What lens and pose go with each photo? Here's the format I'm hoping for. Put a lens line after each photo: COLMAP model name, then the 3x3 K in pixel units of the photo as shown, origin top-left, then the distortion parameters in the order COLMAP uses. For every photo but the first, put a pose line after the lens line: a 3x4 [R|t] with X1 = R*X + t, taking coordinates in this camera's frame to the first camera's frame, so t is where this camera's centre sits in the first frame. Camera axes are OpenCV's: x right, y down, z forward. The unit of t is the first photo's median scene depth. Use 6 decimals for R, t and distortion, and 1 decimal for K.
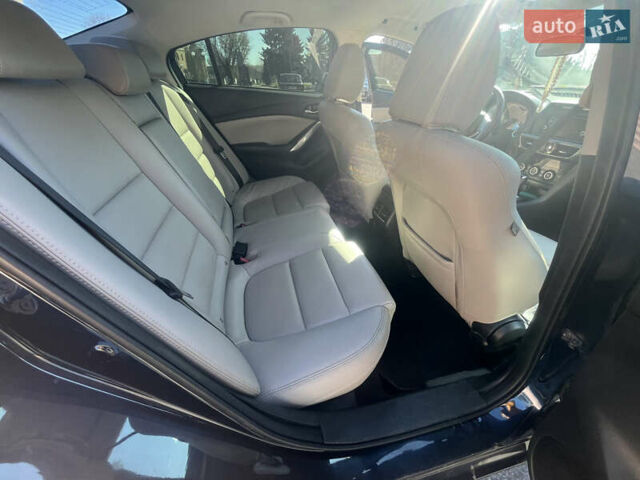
lens RADIAL K [[262.1, 0, 317.5], [0, 262.1, 242.4], [0, 0, 1]] dist [-0.002052, -0.000500]
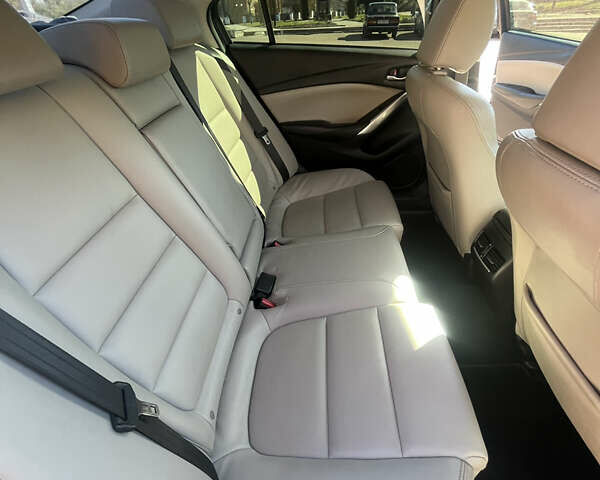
lens RADIAL K [[322.8, 0, 298.9], [0, 322.8, 237.1], [0, 0, 1]] dist [-0.000890, 0.000872]
pose [[0.954665, 0.132326, -0.266655, 0.015586], [-0.115607, 0.990265, 0.077525, -0.154624], [0.274317, -0.043183, 0.960669, 0.137476]]
